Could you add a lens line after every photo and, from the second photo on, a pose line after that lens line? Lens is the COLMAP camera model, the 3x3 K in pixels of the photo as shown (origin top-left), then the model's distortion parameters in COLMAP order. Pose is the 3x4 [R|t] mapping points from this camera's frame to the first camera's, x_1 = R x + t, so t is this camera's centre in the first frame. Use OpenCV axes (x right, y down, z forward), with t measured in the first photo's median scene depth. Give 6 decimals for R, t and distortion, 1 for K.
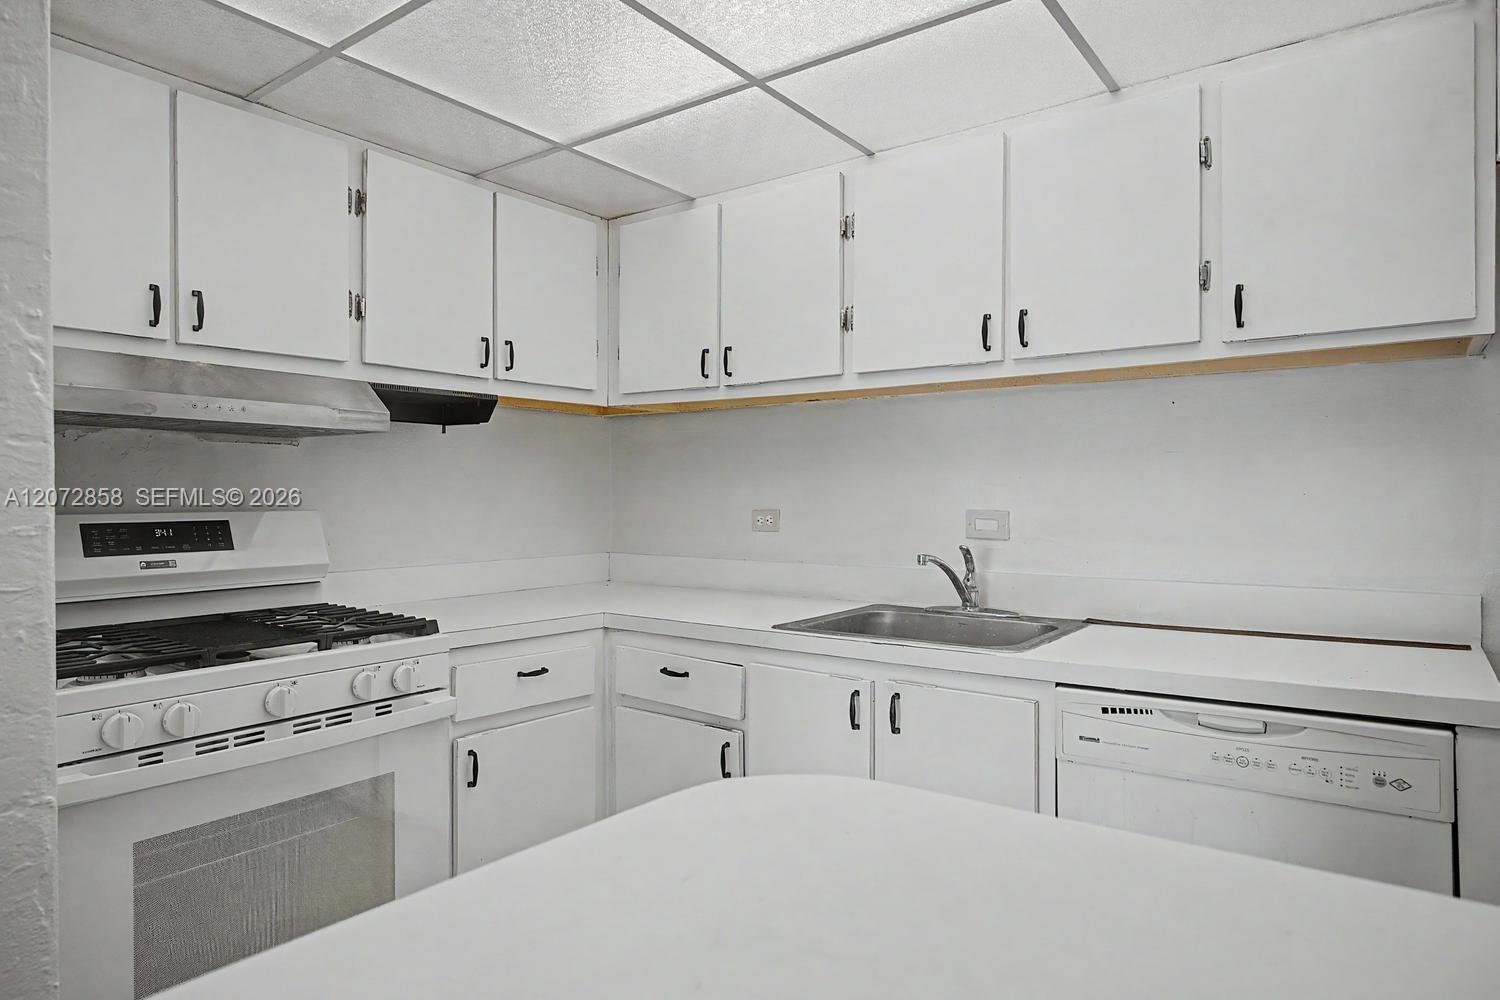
lens RADIAL K [[870.8, 0, 748.9], [0, 870.8, 512.7], [0, 0, 1]] dist [-0.017343, -0.001468]
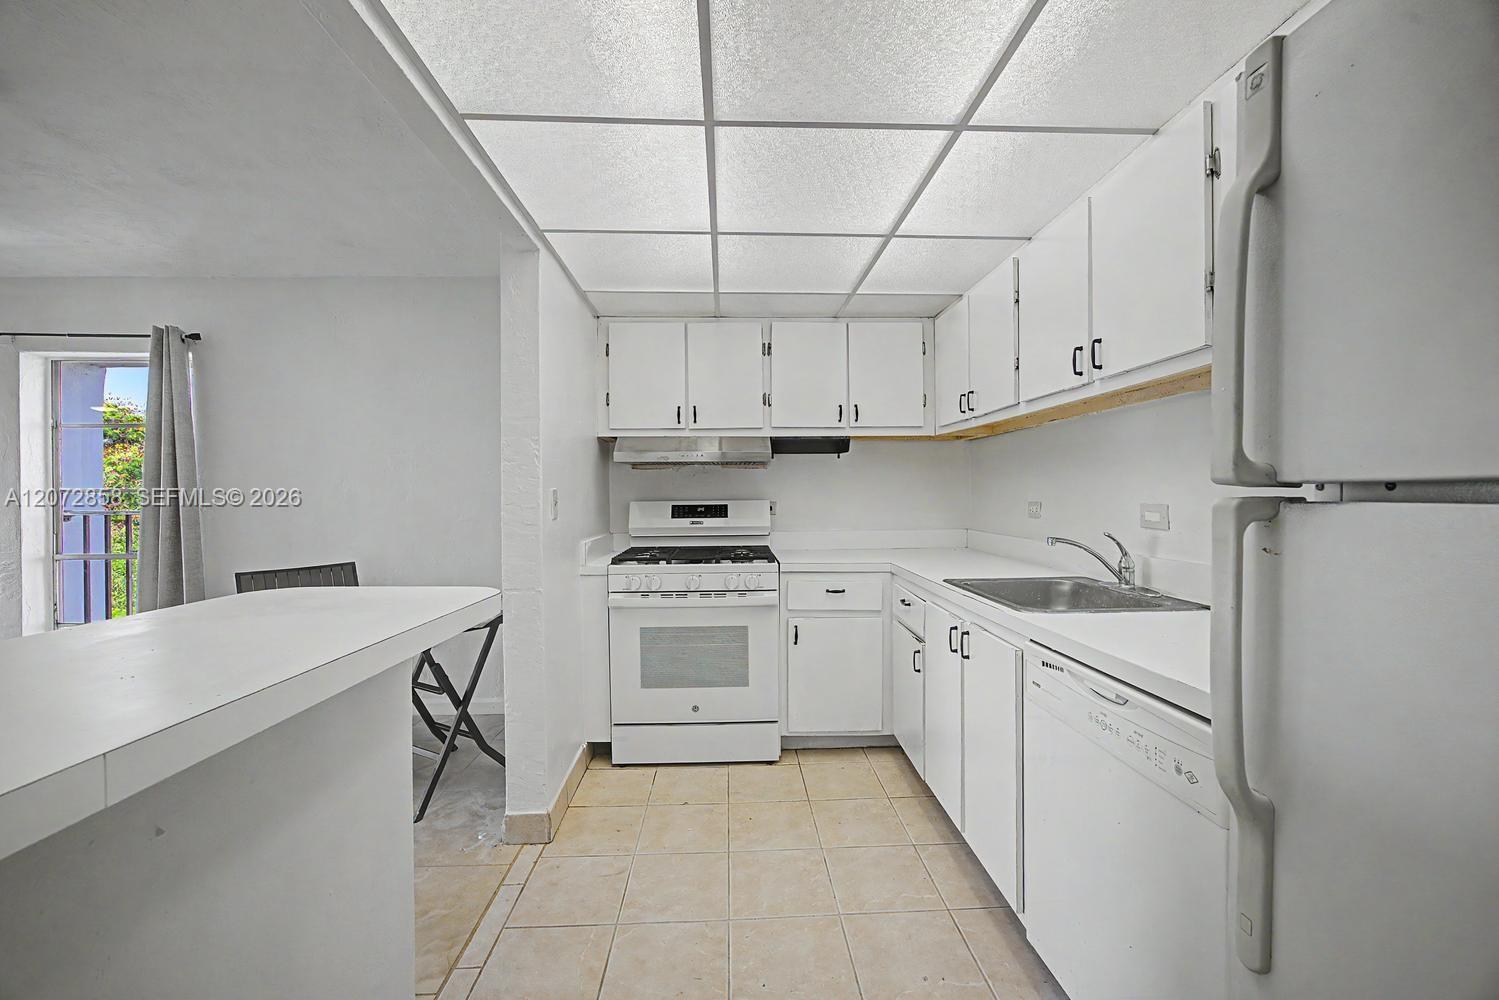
lens RADIAL K [[589.0, 0, 750.4], [0, 589.0, 497.9], [0, 0, 1]] dist [-0.016457, 0.001788]
pose [[0.625605, 0.003657, -0.780131, 0.608877], [-0.010294, 0.999941, -0.003567, -0.002729], [0.780072, 0.010262, 0.625605, 0.104024]]
